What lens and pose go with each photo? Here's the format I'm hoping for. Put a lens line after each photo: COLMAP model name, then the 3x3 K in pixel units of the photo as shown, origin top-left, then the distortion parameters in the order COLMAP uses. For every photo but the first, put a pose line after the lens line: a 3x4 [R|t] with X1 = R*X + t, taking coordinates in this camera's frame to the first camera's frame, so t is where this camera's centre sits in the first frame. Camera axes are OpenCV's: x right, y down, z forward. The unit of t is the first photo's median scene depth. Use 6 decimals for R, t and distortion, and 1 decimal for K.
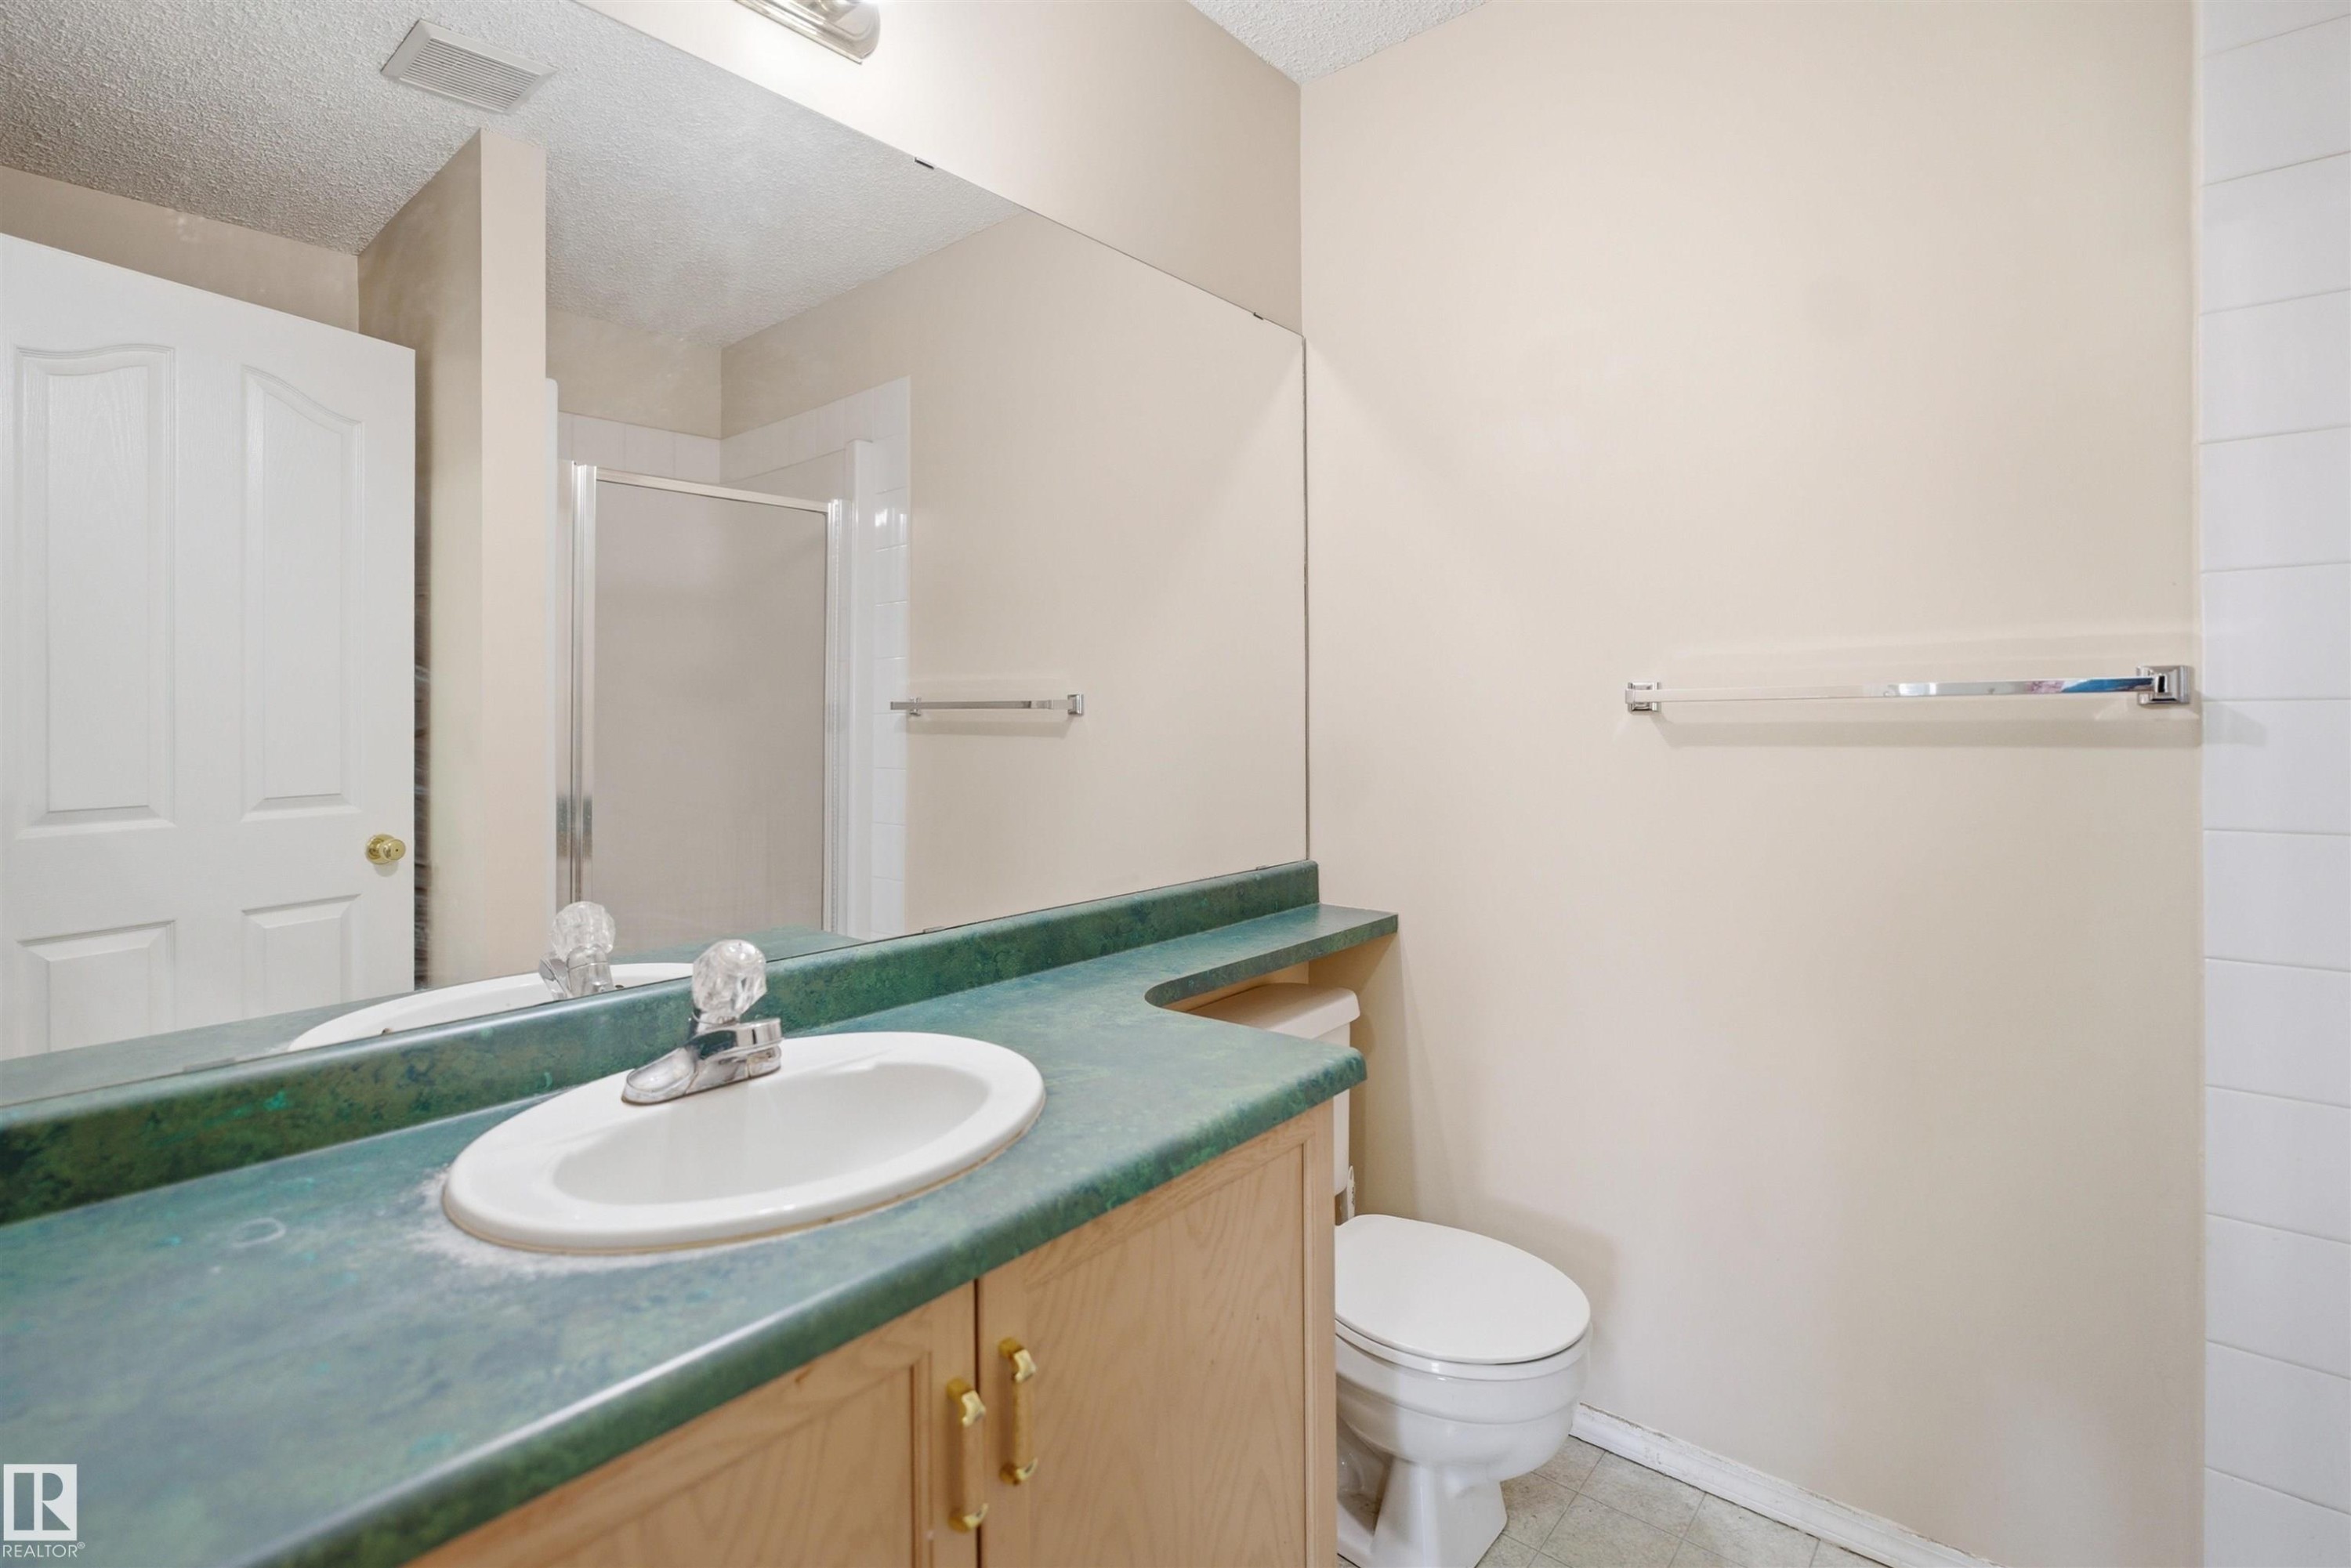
lens RADIAL K [[1093.4, 0, 1177.5], [0, 1093.4, 720.5], [0, 0, 1]] dist [-0.023203, 0.000088]
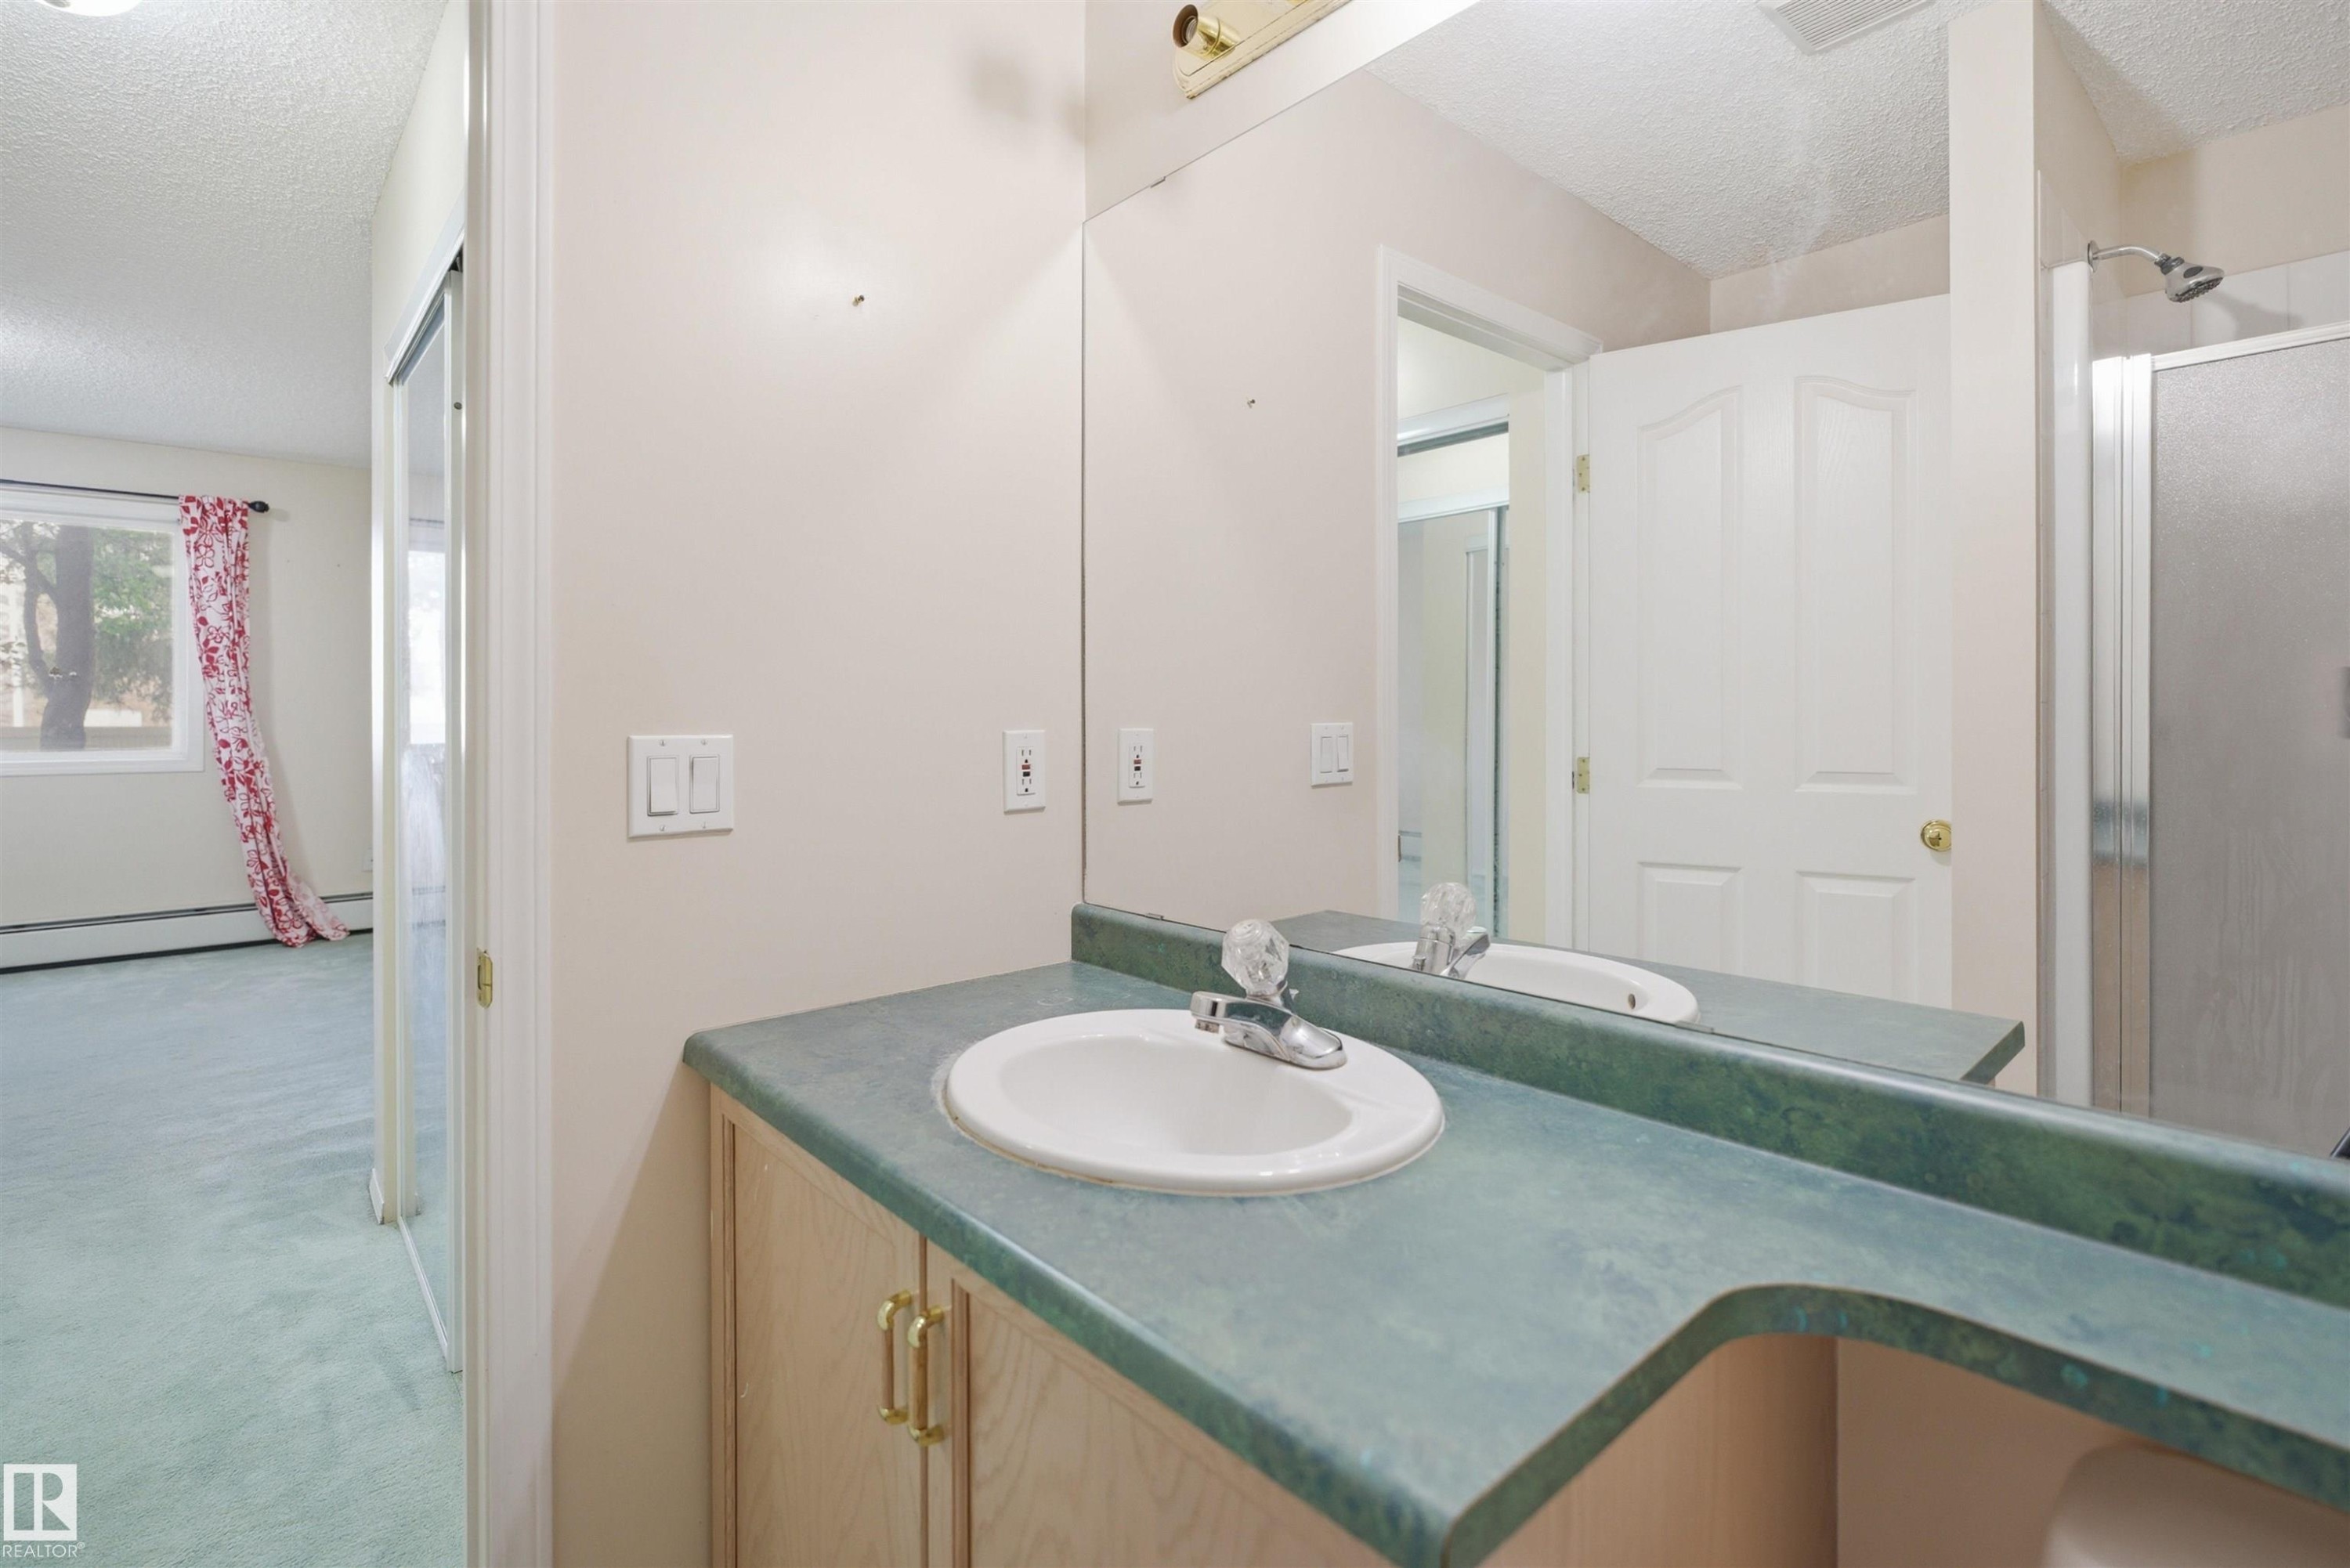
lens RADIAL K [[1092.8, 0, 1177.0], [0, 1092.8, 720.5], [0, 0, 1]] dist [-0.023203, 0.000088]
pose [[-0.132466, 0.027530, -0.990805, 0.498247], [0.005235, 0.999620, 0.027075, -0.019287], [0.991174, -0.001601, -0.132560, 0.800110]]
